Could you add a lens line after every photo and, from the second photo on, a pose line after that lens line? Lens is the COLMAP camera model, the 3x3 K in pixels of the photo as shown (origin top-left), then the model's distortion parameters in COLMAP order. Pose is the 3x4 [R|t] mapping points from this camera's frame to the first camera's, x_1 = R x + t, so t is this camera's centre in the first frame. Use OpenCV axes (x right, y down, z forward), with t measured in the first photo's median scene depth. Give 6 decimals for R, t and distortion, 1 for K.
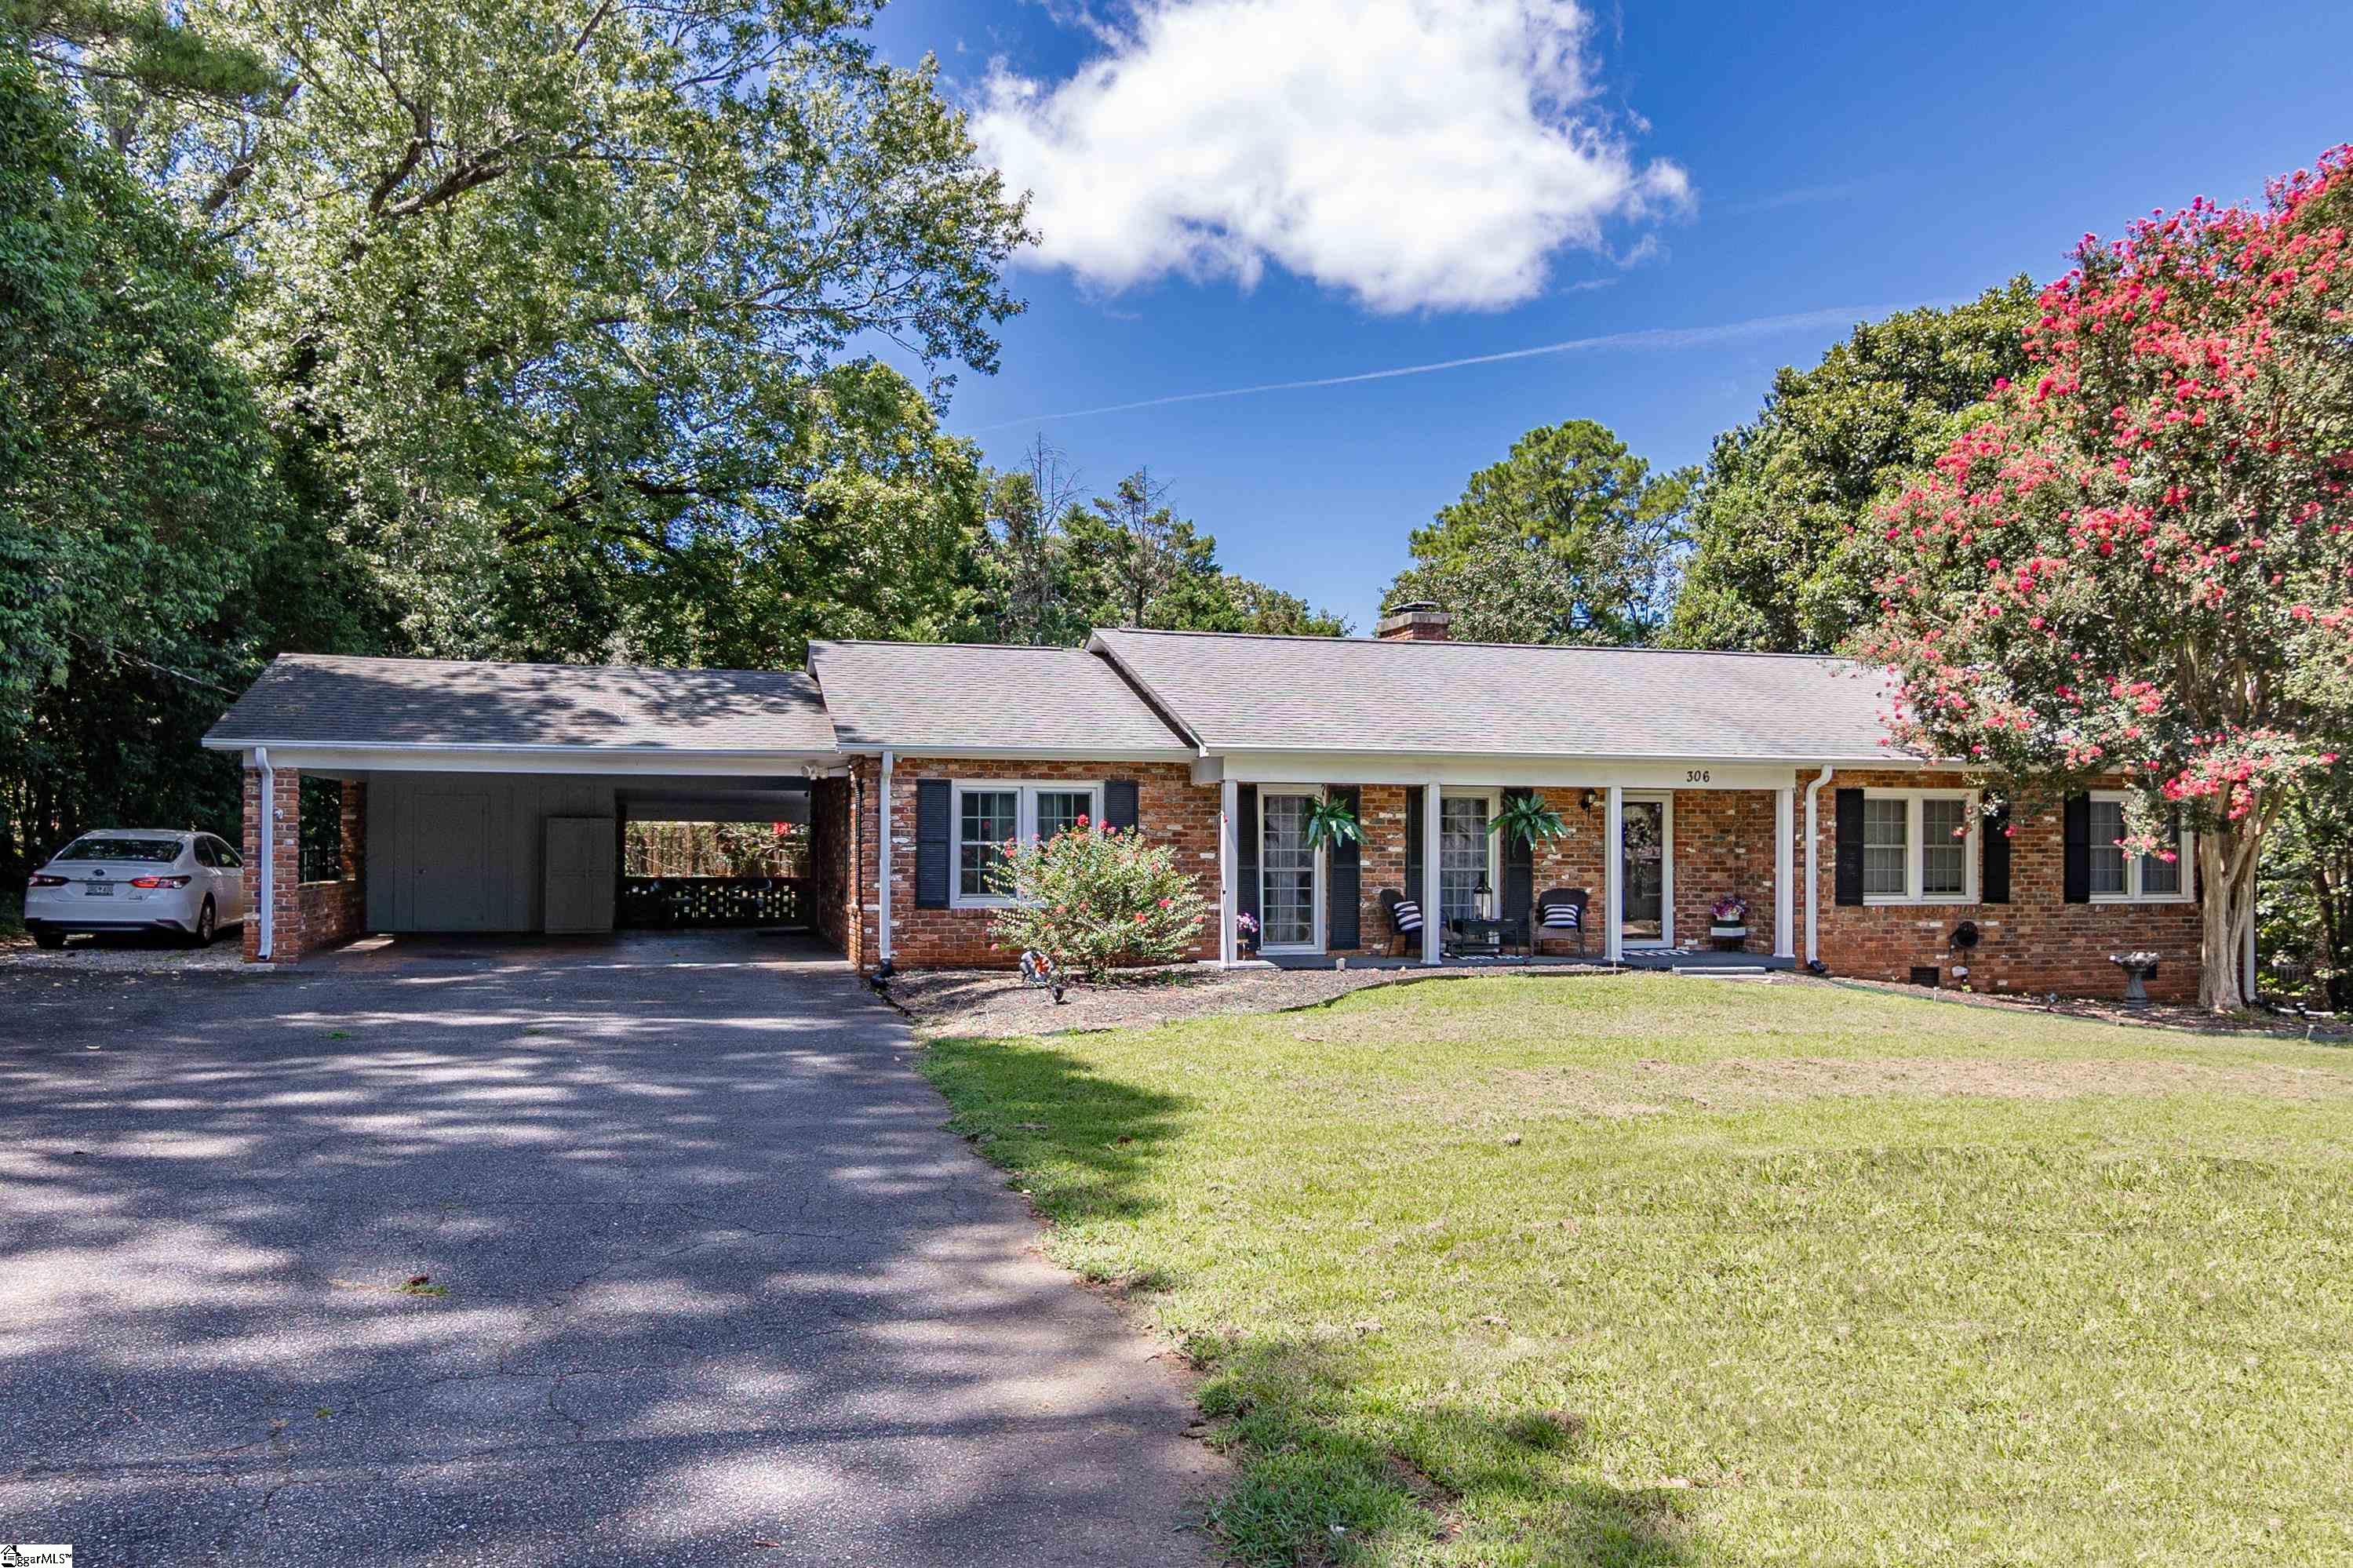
lens RADIAL K [[1435.0, 0, 1143.8], [0, 1435.0, 807.6], [0, 0, 1]] dist [-0.002000, 0.001795]
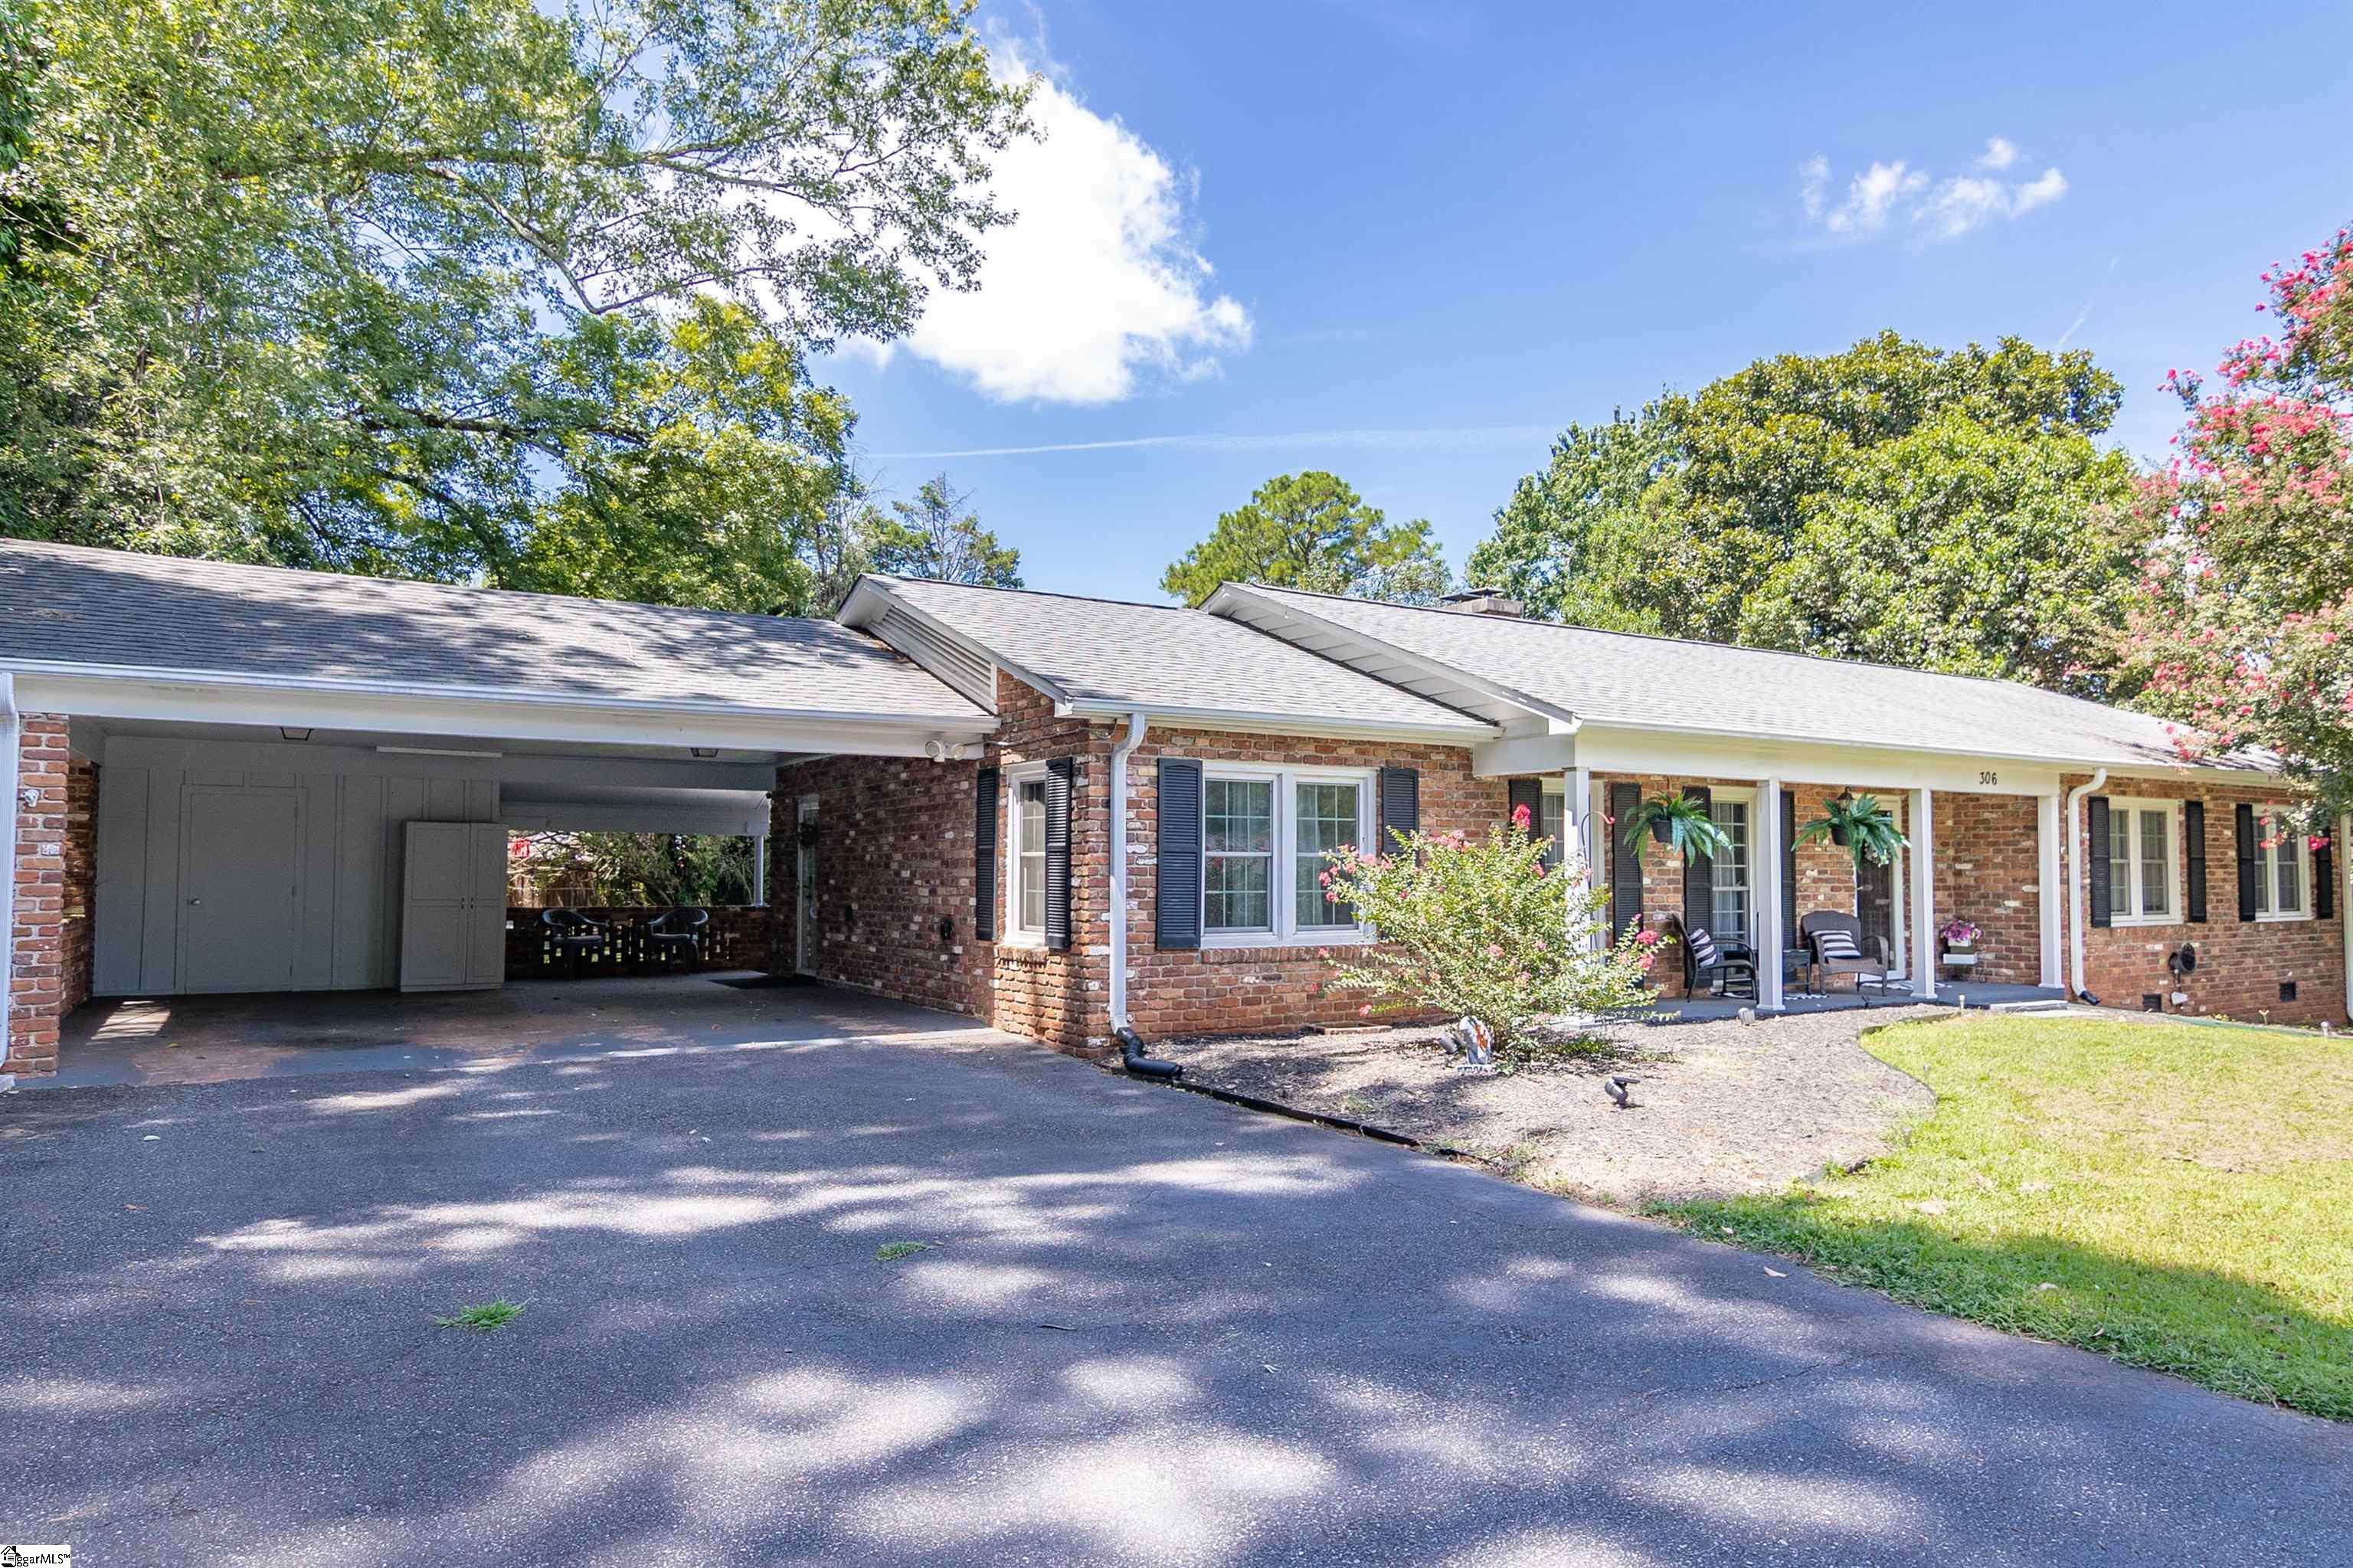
lens RADIAL K [[1339.5, 0, 1181.0], [0, 1339.5, 801.7], [0, 0, 1]] dist [0.001518, 0.000237]
pose [[0.963053, 0.012305, 0.269032, -0.283973], [-0.005155, 0.999615, -0.027270, 0.015885], [-0.269264, 0.024875, 0.962745, 0.351071]]
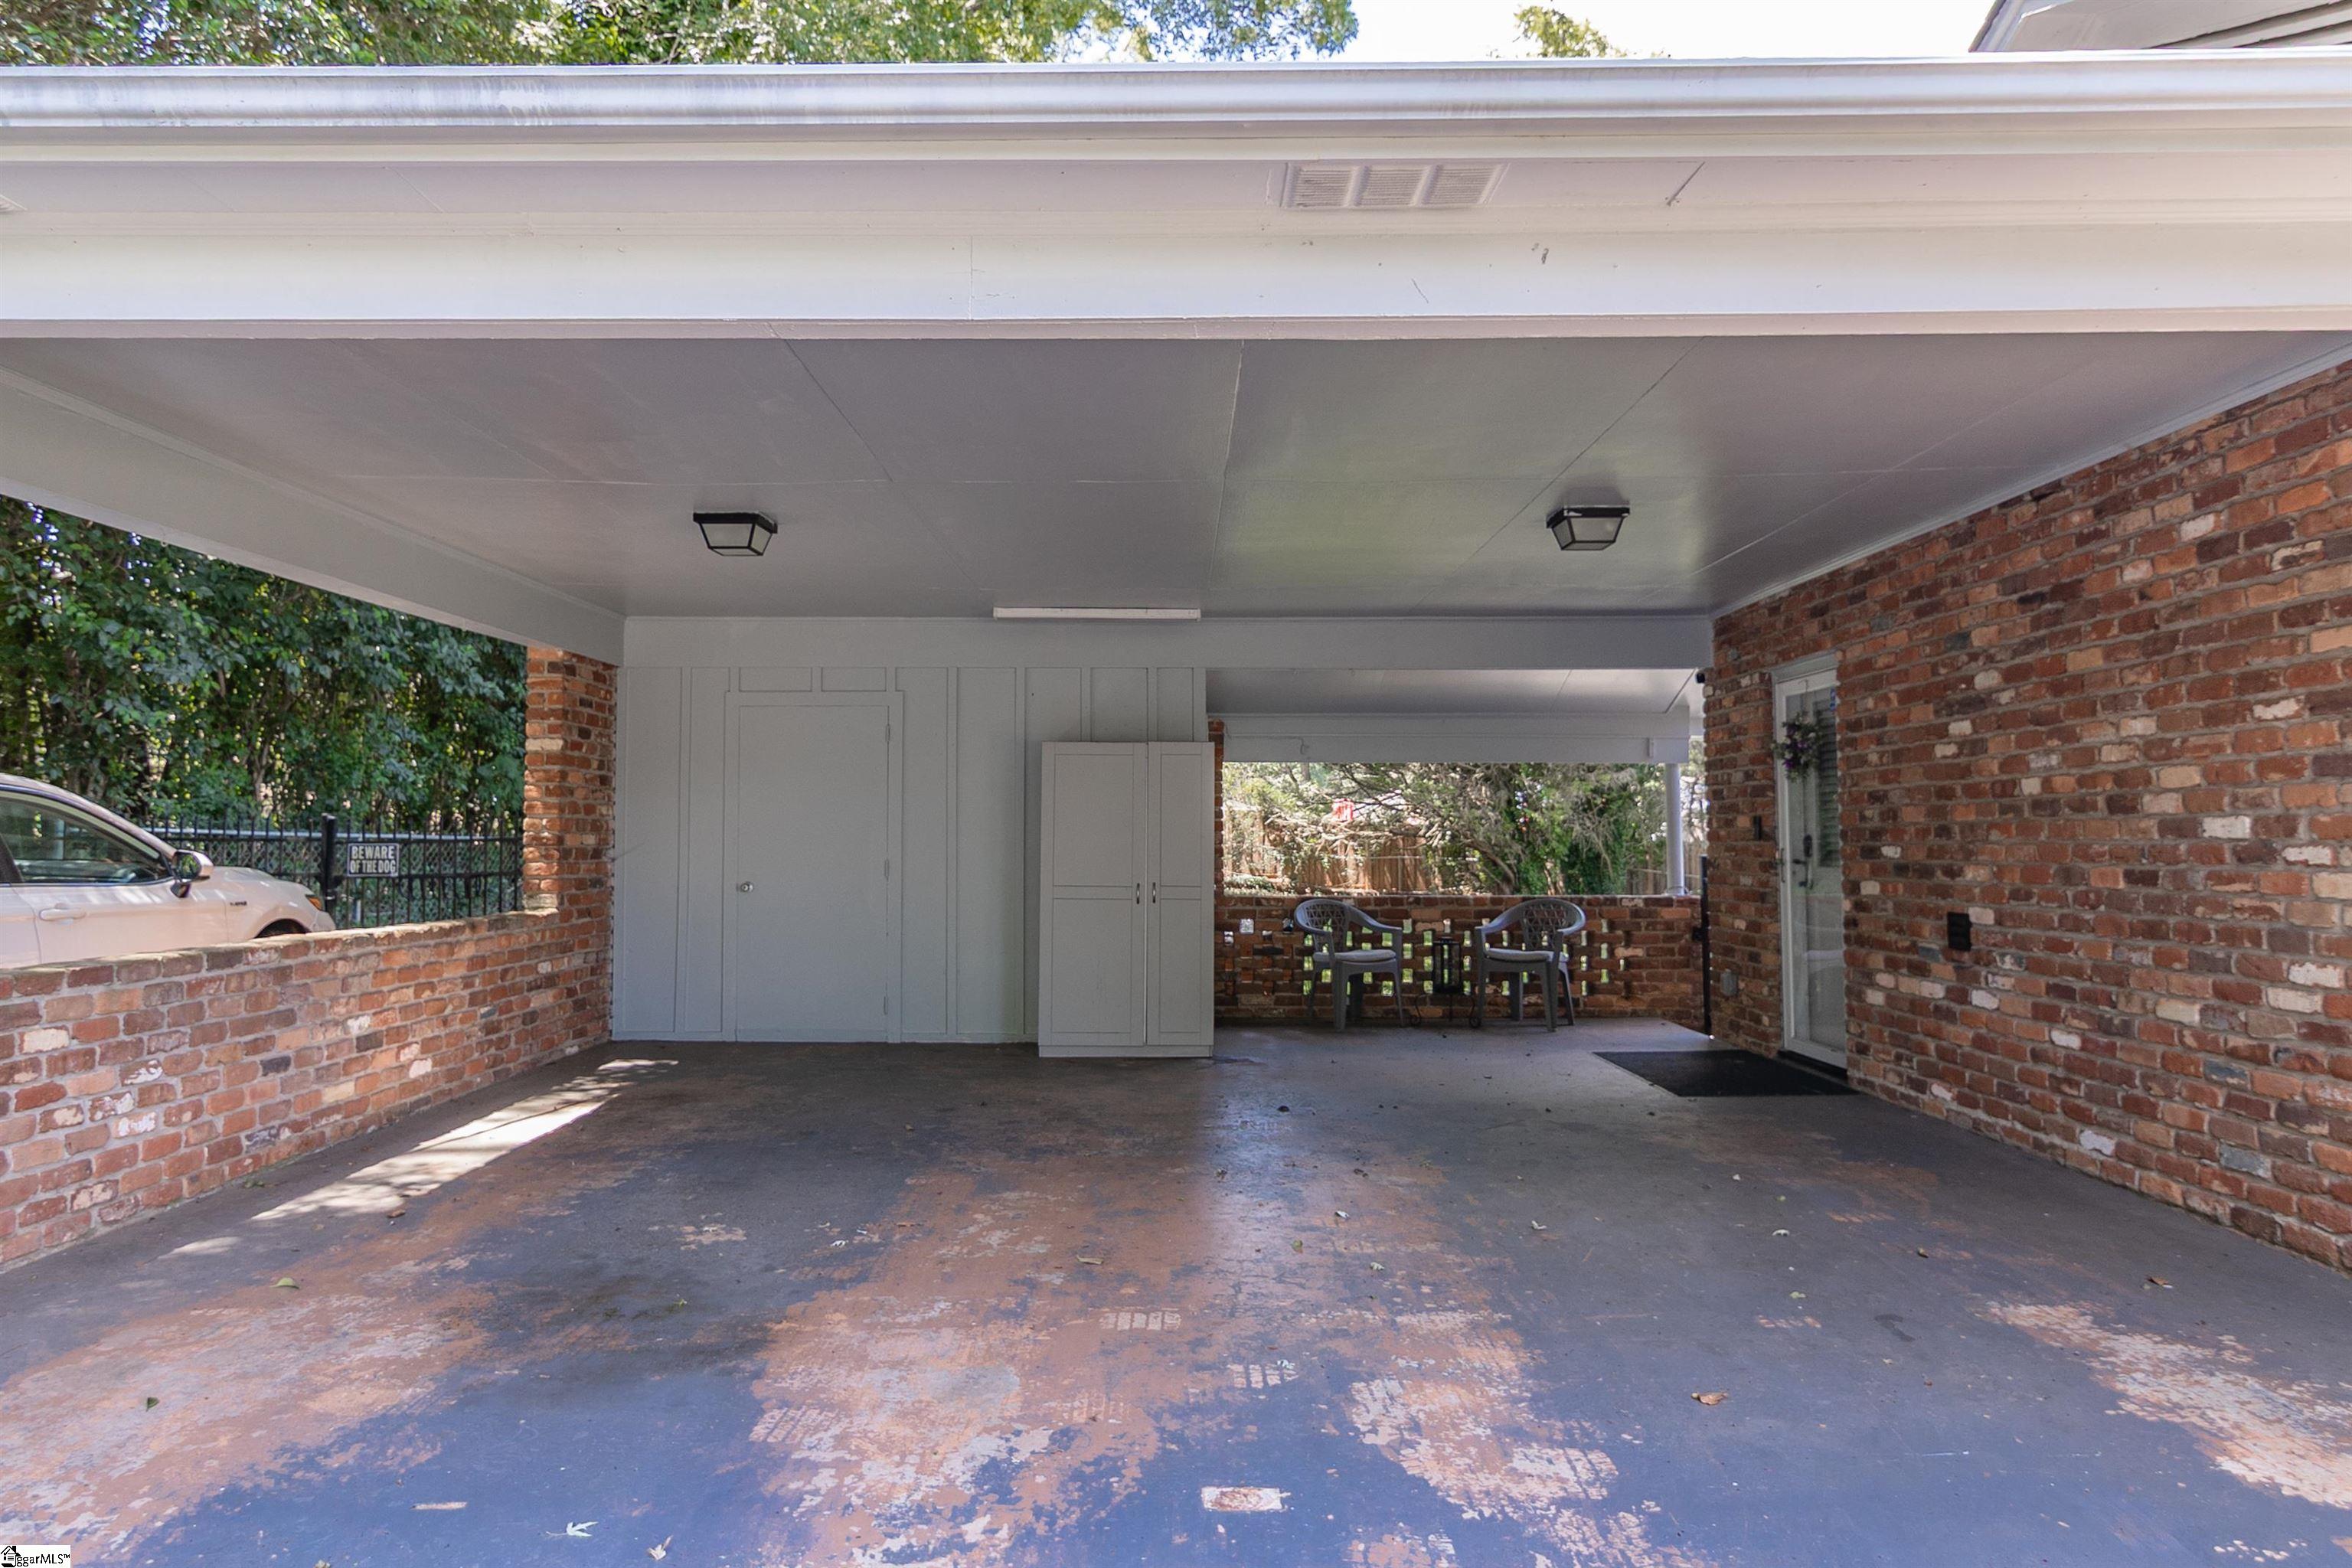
lens RADIAL K [[1434.6, 0, 1143.4], [0, 1434.6, 807.6], [0, 0, 1]] dist [-0.002000, 0.001795]
pose [[0.942422, -0.016715, -0.334009, -0.328983], [0.017832, 0.999841, 0.000279, 0.030025], [0.333952, -0.006219, 0.942570, 0.826552]]
